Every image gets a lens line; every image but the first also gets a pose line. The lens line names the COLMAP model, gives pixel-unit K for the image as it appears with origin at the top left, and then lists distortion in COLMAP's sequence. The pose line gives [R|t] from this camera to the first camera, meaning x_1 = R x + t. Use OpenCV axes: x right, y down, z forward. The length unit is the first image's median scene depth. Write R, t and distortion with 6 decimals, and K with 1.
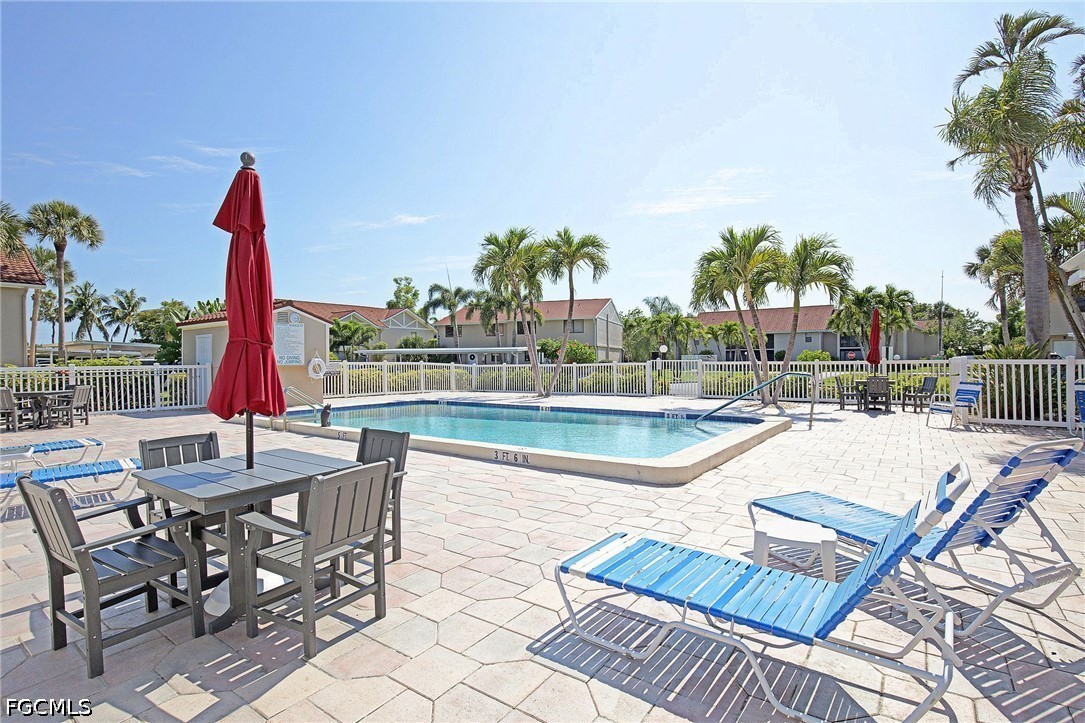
lens RADIAL K [[542.6, 0, 542.5], [0, 542.6, 361.5], [0, 0, 1]] dist [0.000615, -0.000057]
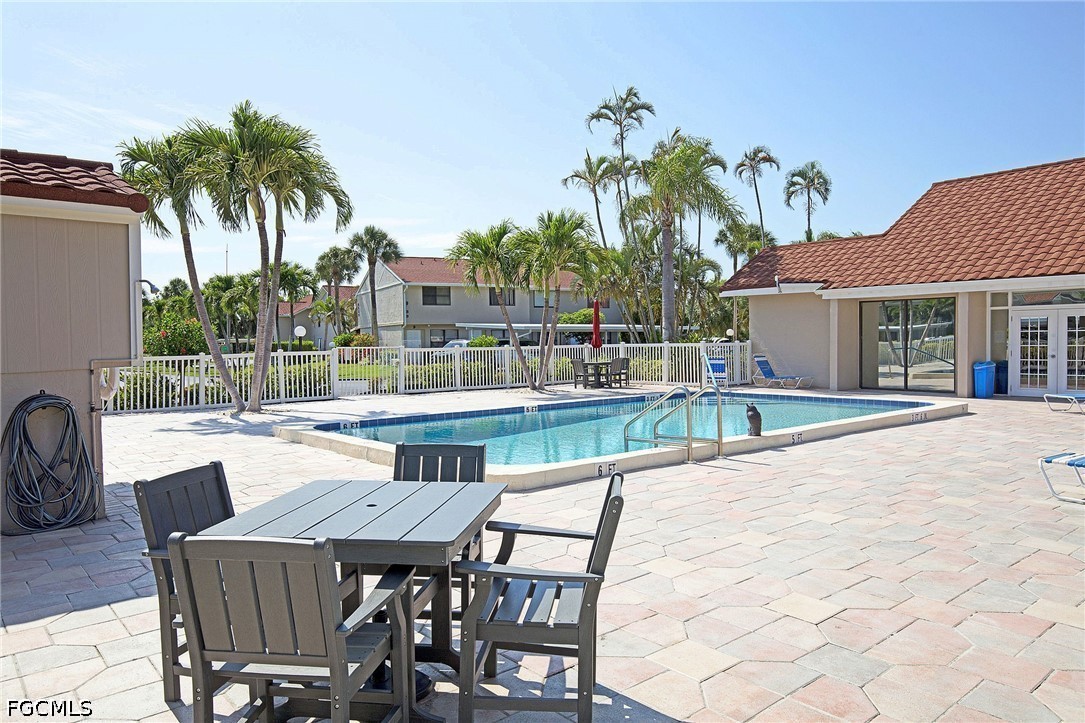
lens RADIAL K [[748.8, 0, 542.5], [0, 748.8, 361.5], [0, 0, 1]] dist [0.000353, 0.000019]
pose [[0.238076, -0.022090, 0.970995, -0.866487], [0.021134, 0.999622, 0.017559, 0.003921], [-0.971017, 0.016341, 0.238453, 0.658117]]
